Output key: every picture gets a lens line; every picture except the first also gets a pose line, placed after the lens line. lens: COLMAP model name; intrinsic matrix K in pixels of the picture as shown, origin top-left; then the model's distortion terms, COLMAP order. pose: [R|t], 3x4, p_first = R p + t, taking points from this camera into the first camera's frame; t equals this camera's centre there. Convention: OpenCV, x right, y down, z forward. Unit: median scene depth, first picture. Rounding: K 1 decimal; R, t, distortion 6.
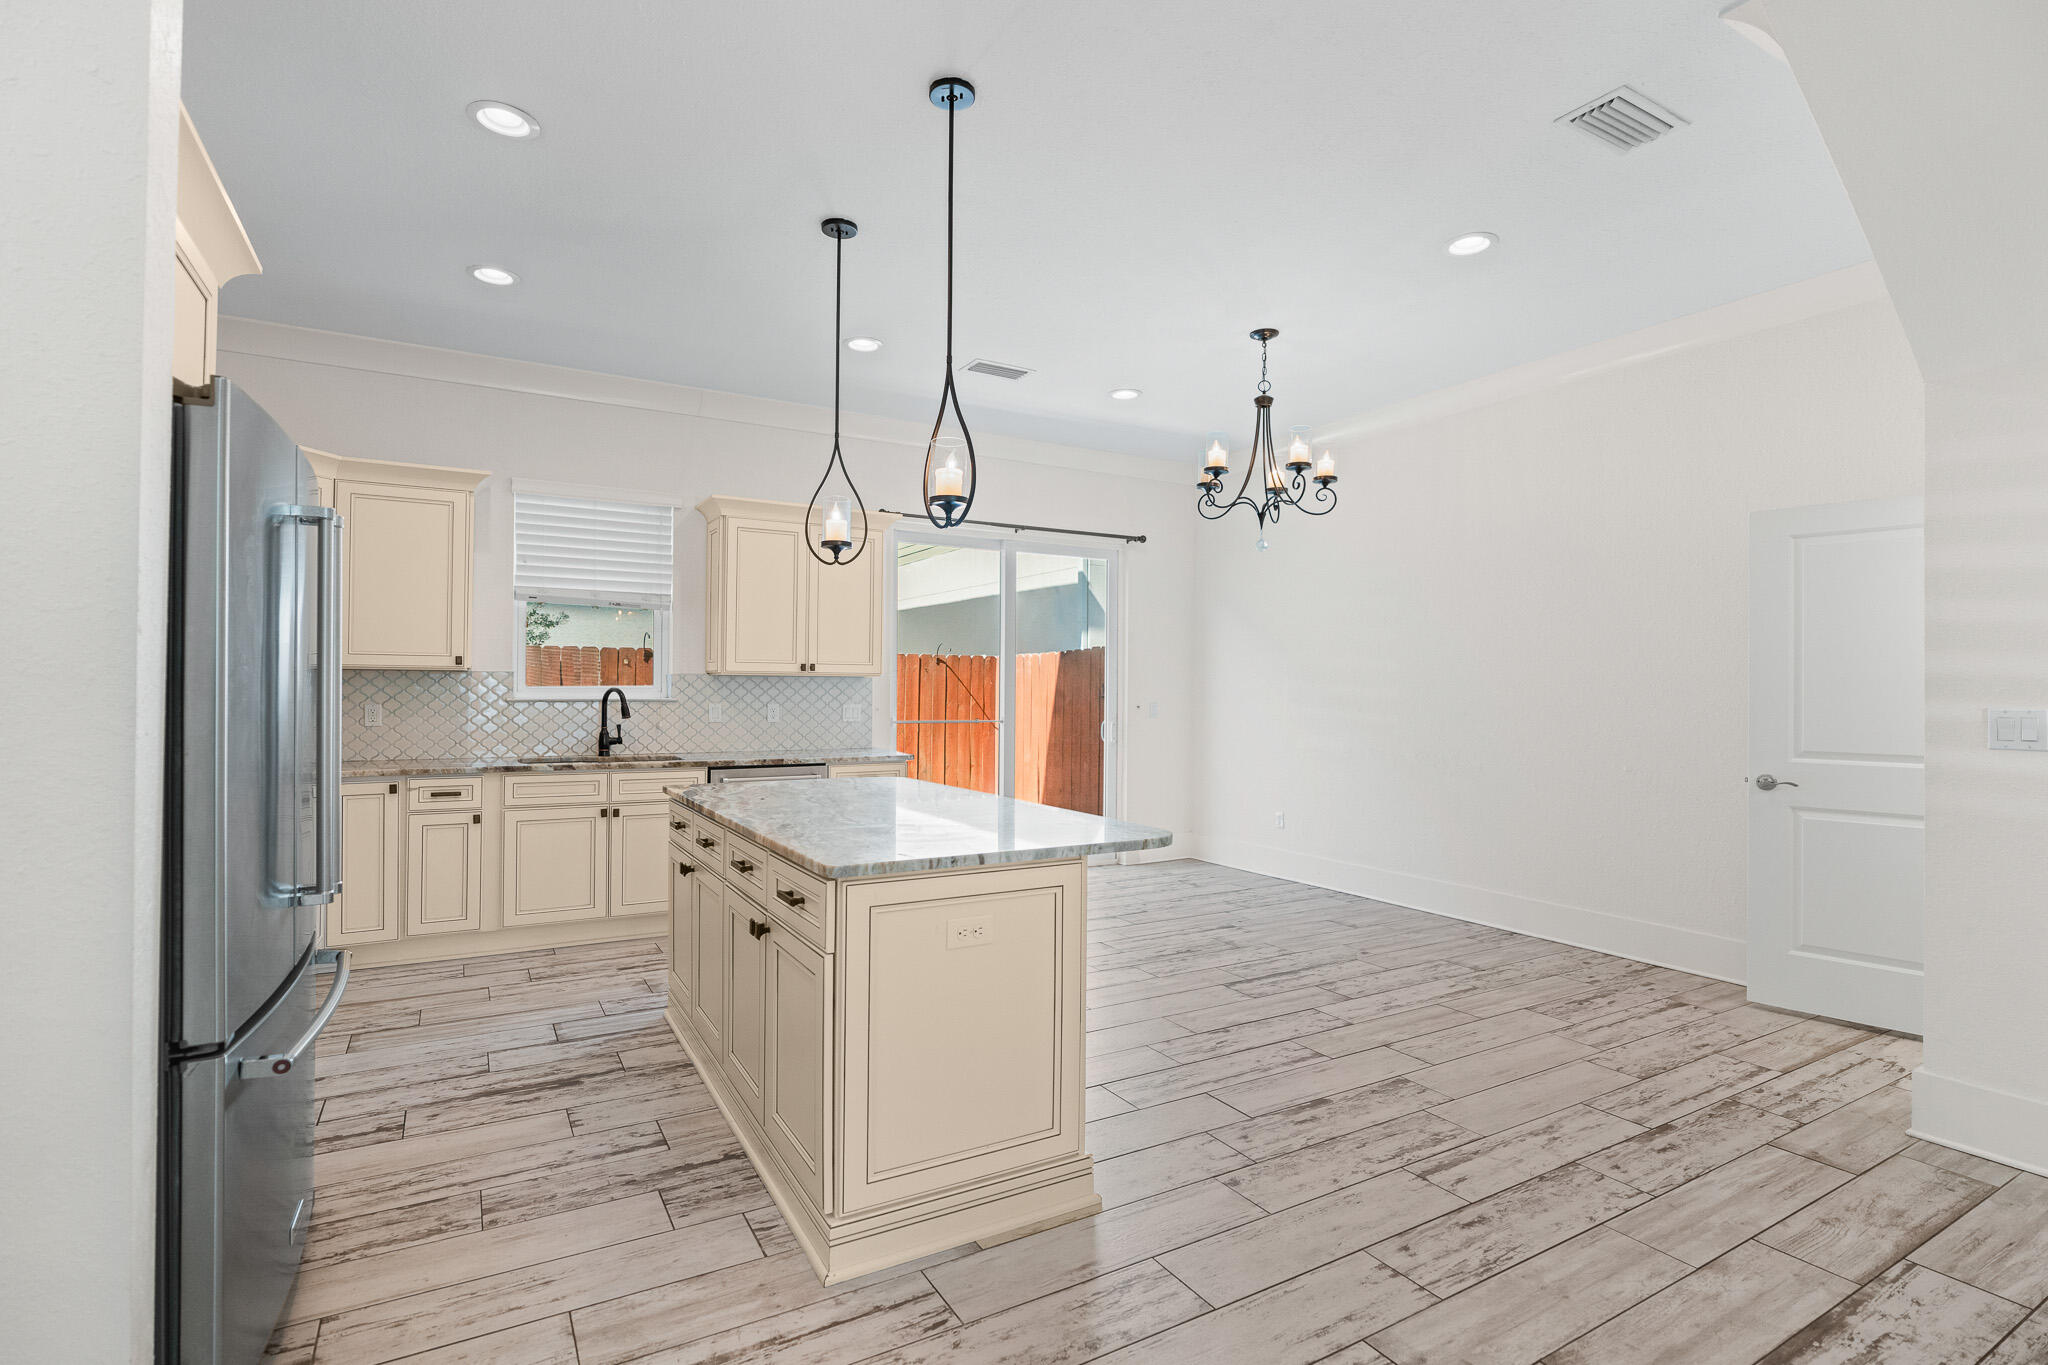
lens RADIAL K [[911.6, 0, 1024.0], [0, 911.6, 682.5], [0, 0, 1]] dist [-0.012307, 0.001575]
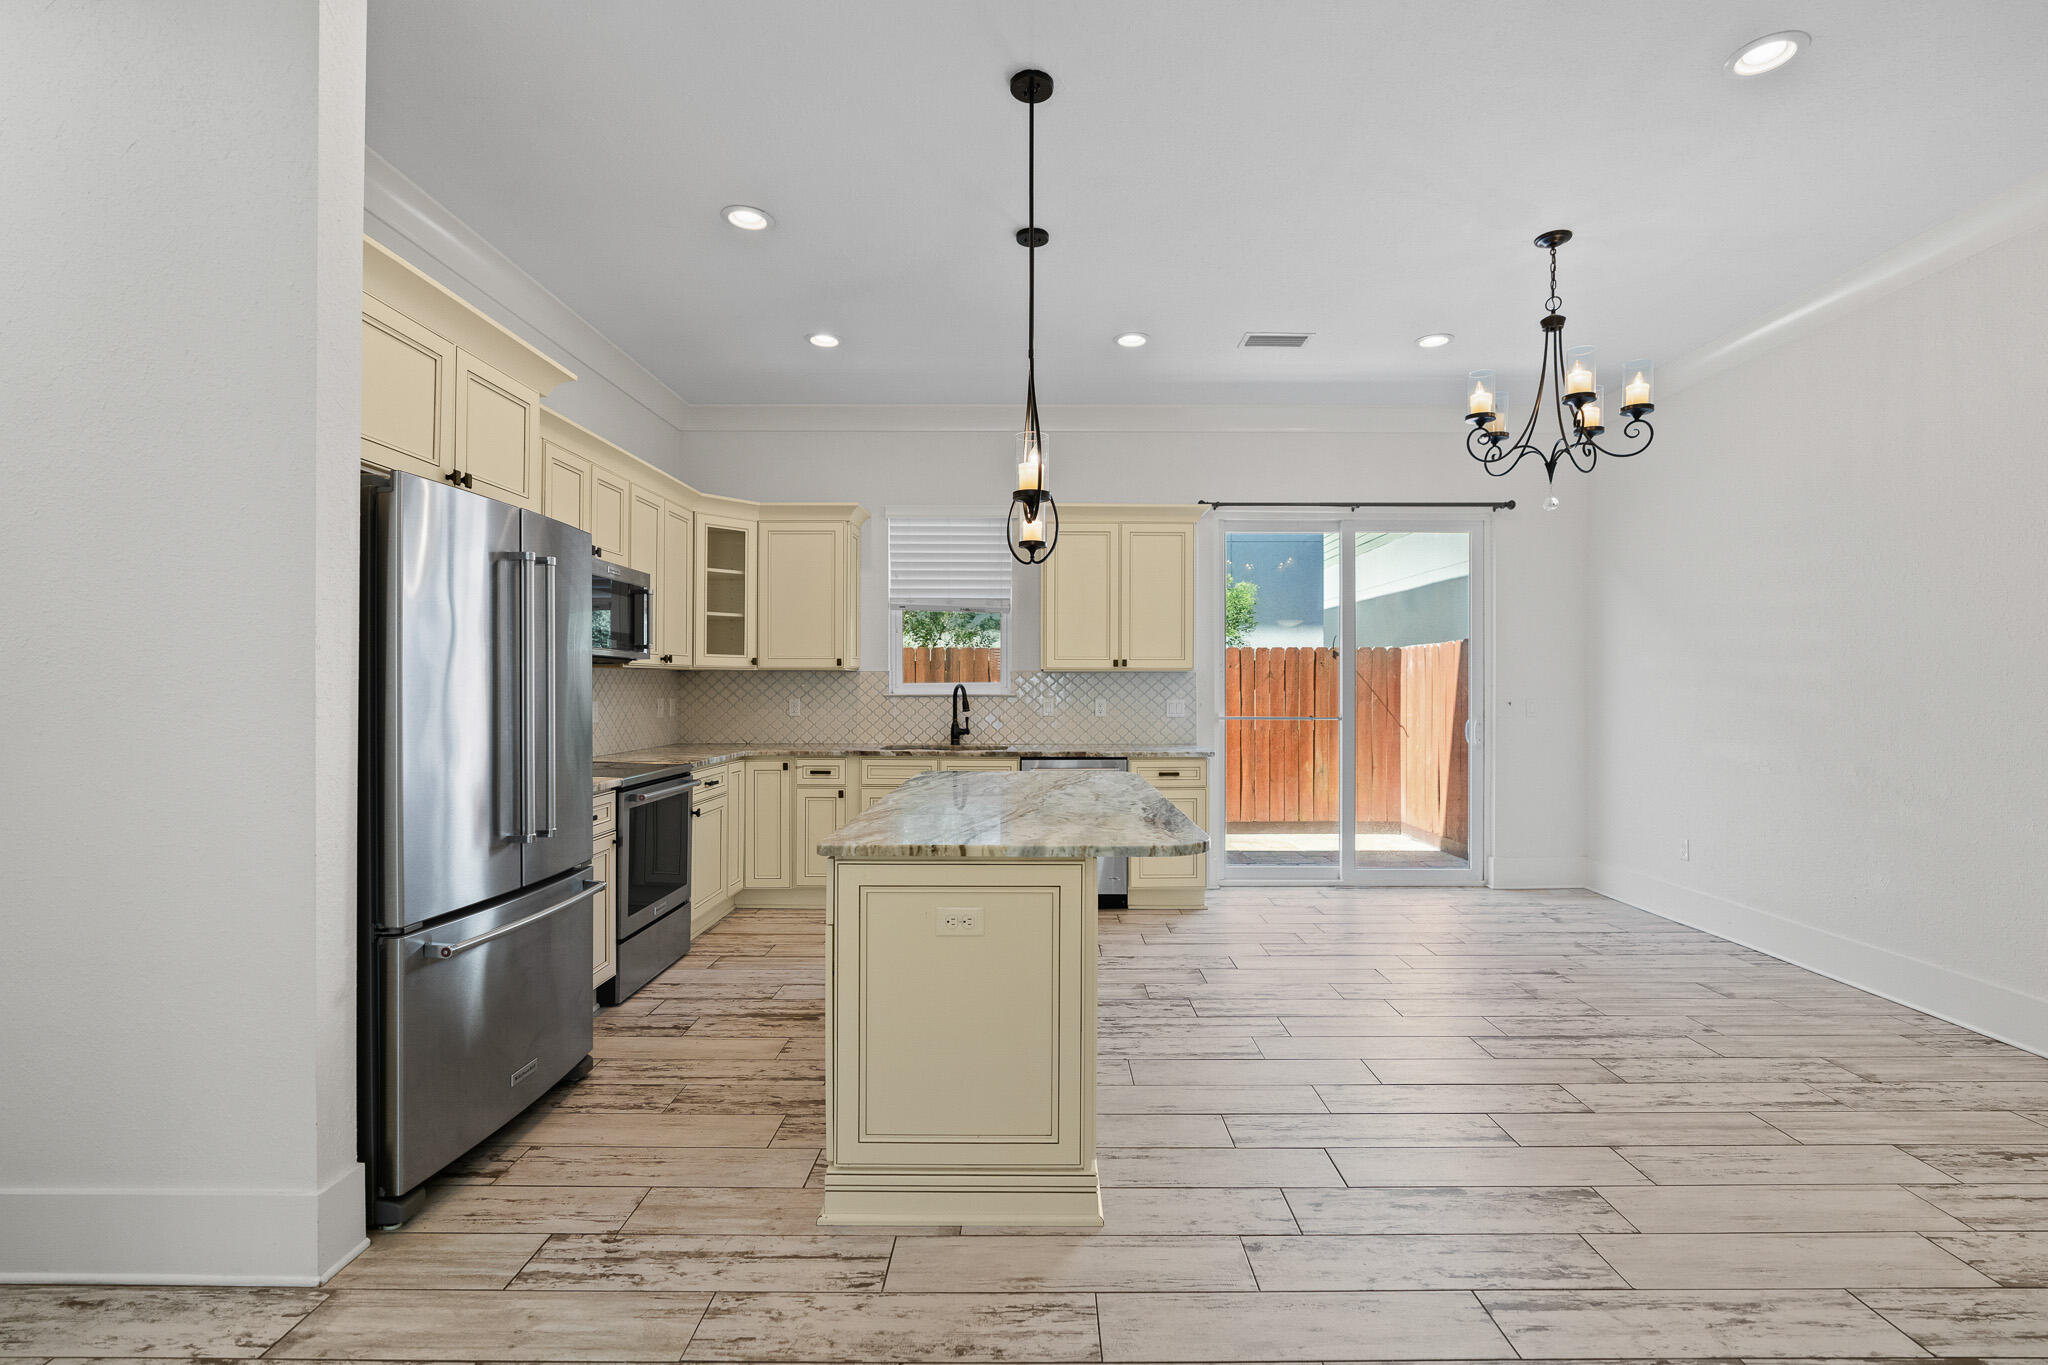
lens RADIAL K [[922.5, 0, 1045.1], [0, 922.5, 683.3], [0, 0, 1]] dist [-0.013524, 0.003381]
pose [[0.876484, -0.006155, -0.481392, 0.253565], [0.008723, 0.999957, 0.003097, 0.002708], [0.481352, -0.006913, 0.876500, 0.070954]]
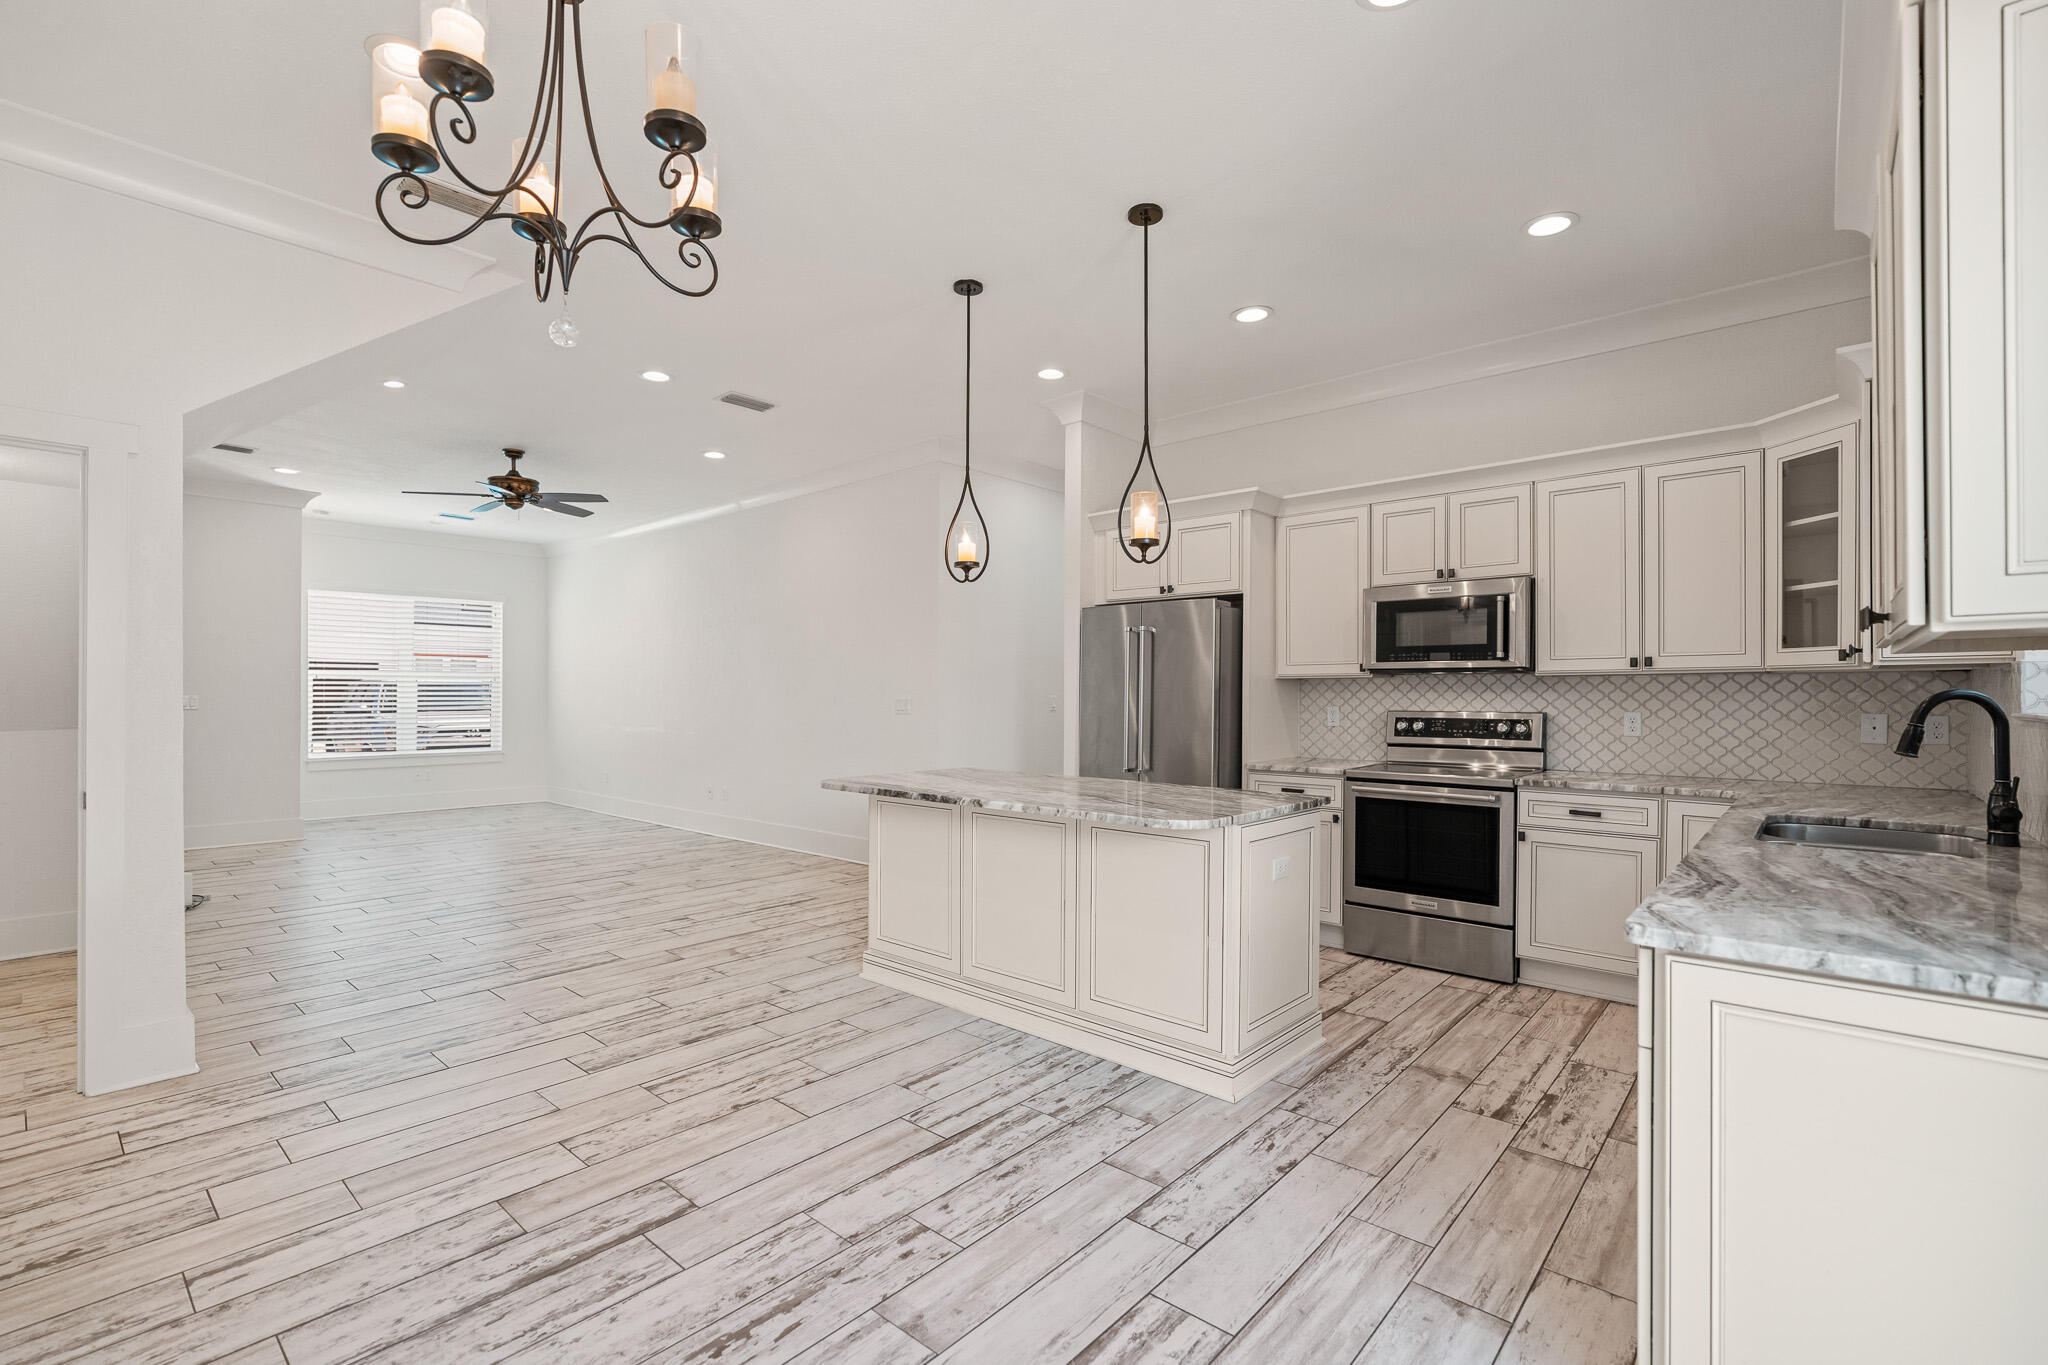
lens RADIAL K [[914.0, 0, 1020.3], [0, 914.0, 690.6], [0, 0, 1]] dist [-0.008687, 0.000243]
pose [[-0.945637, -0.008843, -0.325103, 0.183423], [-0.004202, 0.999879, -0.014975, 0.018426], [0.325196, -0.012795, -0.945560, 1.636002]]
